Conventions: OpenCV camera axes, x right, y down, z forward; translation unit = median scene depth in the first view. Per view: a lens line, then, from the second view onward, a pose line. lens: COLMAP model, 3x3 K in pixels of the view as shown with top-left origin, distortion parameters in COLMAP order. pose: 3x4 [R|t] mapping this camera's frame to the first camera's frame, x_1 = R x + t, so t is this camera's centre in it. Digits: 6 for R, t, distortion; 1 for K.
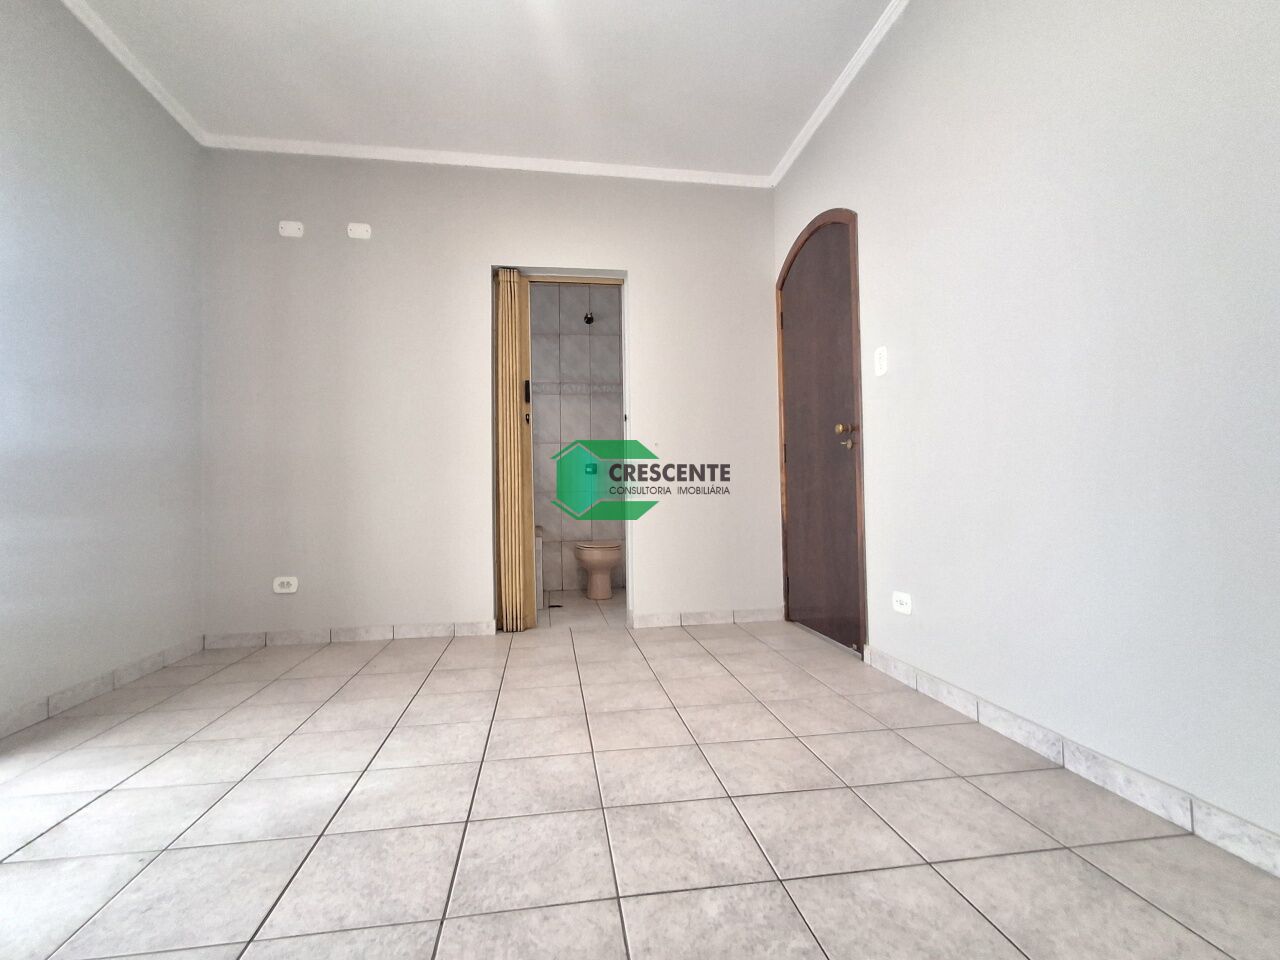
lens RADIAL K [[583.3, 0, 638.4], [0, 583.3, 480.6], [0, 0, 1]] dist [0.010136, -0.002756]
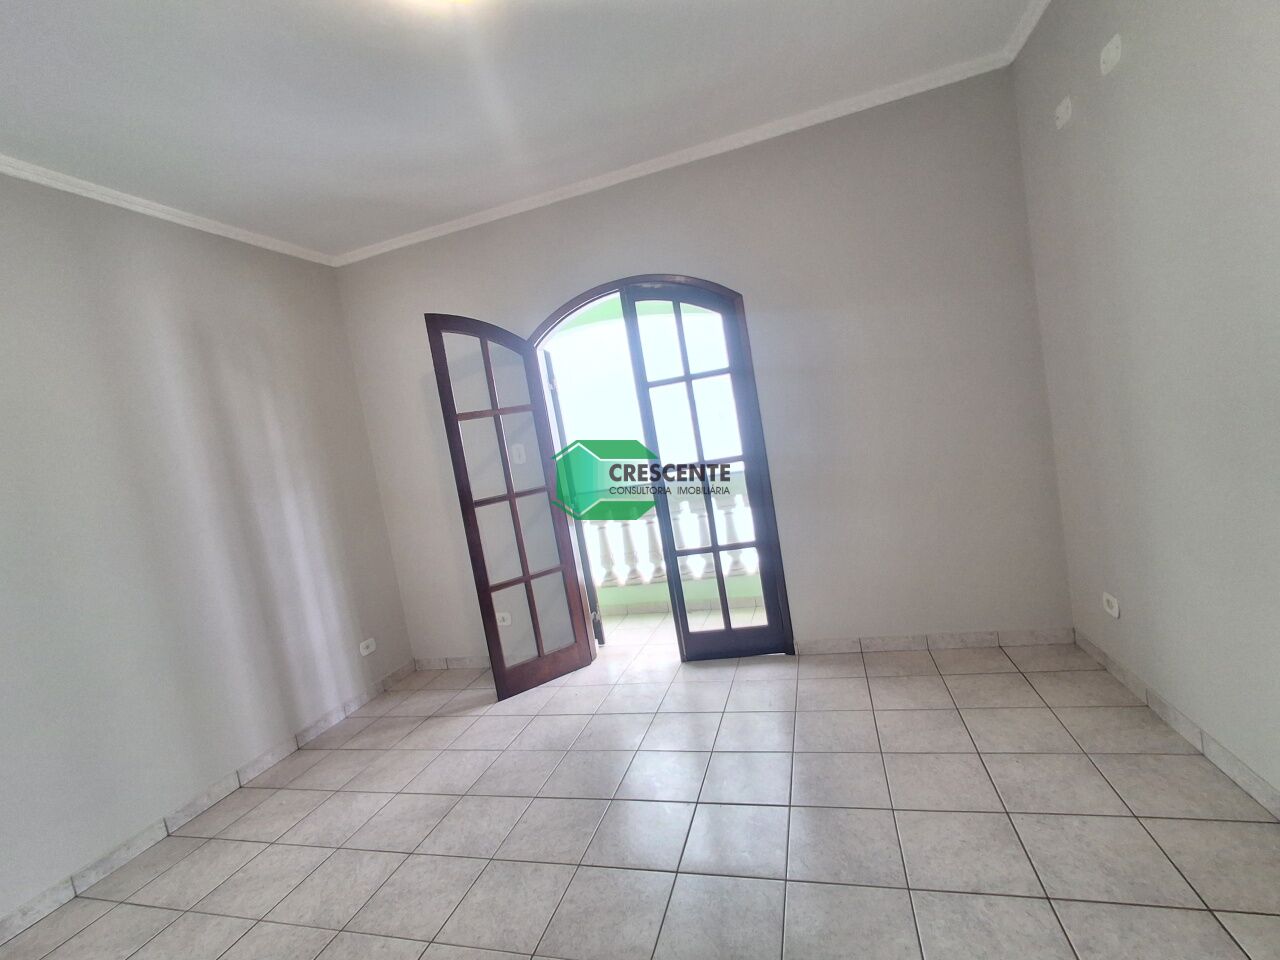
lens RADIAL K [[583.3, 0, 635.4], [0, 583.3, 481.9], [0, 0, 1]] dist [0.010136, -0.002756]
pose [[-0.424554, 0.153126, -0.892360, 0.343767], [0.195310, 0.977879, 0.074879, -0.168152], [0.884086, -0.142496, -0.445070, 0.881543]]
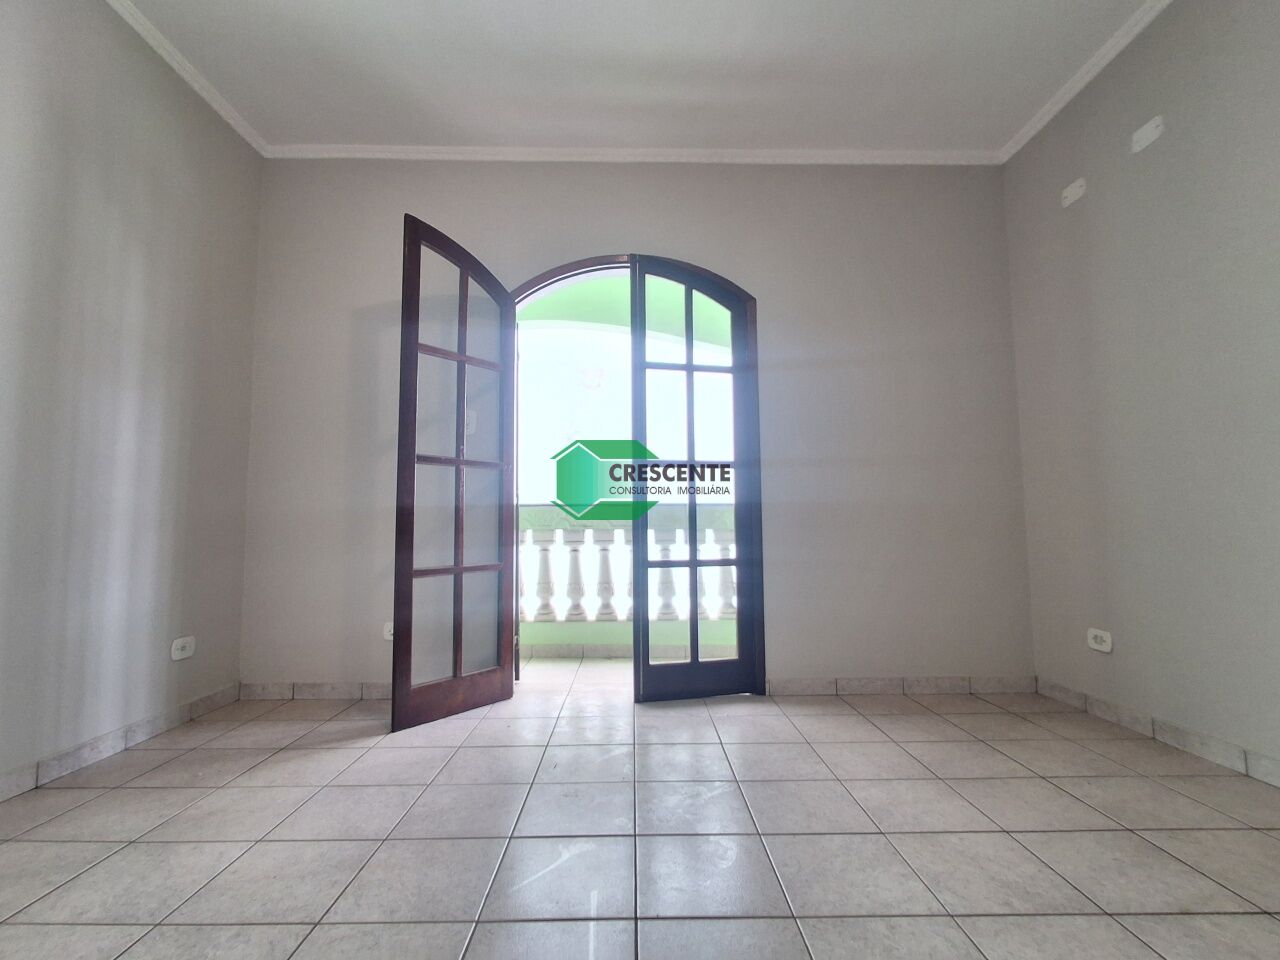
lens RADIAL K [[583.3, 0, 637.3], [0, 583.3, 481.7], [0, 0, 1]] dist [0.010136, -0.002756]
pose [[-0.141710, -0.066945, -0.987642, 0.288569], [0.037593, 0.996627, -0.072948, 0.002963], [0.989194, -0.047466, -0.138716, 0.553277]]
